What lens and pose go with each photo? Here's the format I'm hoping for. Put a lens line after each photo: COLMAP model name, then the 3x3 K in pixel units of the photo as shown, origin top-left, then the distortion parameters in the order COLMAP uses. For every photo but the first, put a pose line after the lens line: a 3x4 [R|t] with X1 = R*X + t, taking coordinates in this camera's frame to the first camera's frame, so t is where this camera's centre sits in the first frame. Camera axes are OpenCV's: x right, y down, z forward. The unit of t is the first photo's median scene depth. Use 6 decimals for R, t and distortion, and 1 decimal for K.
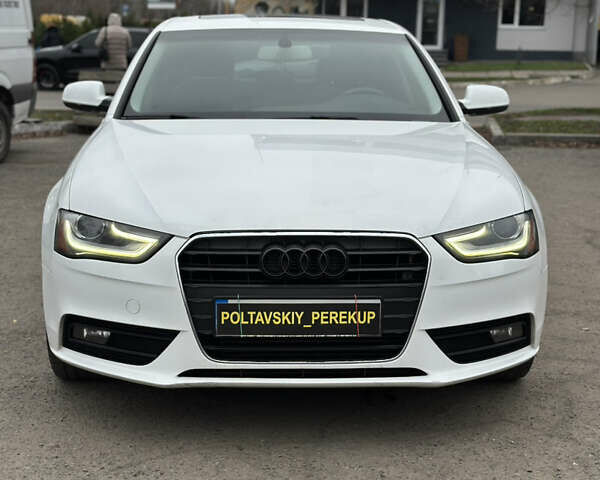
lens RADIAL K [[1130.4, 0, 300.0], [0, 1130.4, 240.0], [0, 0, 1]] dist [0.128513, 0.039134]
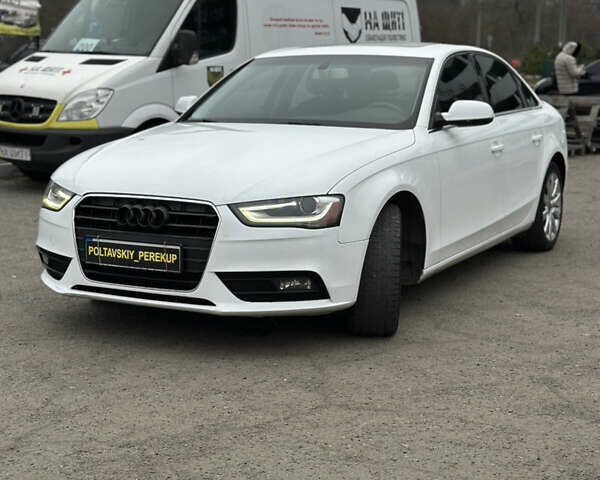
lens RADIAL K [[1130.4, 0, 300.0], [0, 1130.4, 240.0], [0, 0, 1]] dist [0.128513, 0.039134]
pose [[0.860359, 0.070684, -0.504764, 0.896190], [-0.083052, 0.996543, -0.002011, 0.034706], [0.502877, 0.043652, 0.863255, -0.136010]]
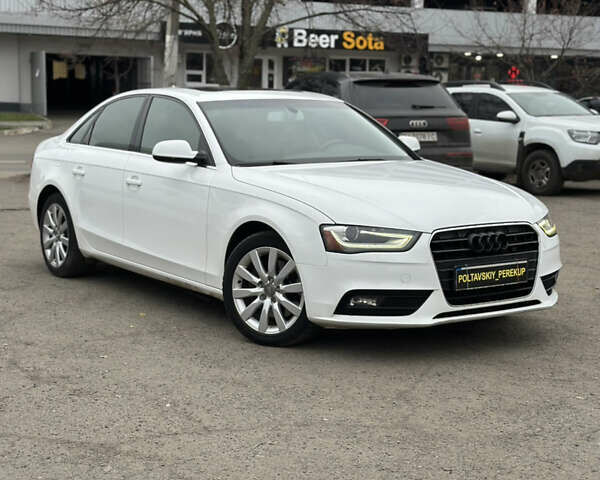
lens RADIAL K [[1130.4, 0, 300.0], [0, 1130.4, 240.0], [0, 0, 1]] dist [0.128513, 0.039134]
pose [[0.843573, -0.072711, 0.532070, -1.122705], [0.094783, 0.995396, -0.014246, 0.013455], [-0.528584, 0.062449, 0.846581, -0.278542]]
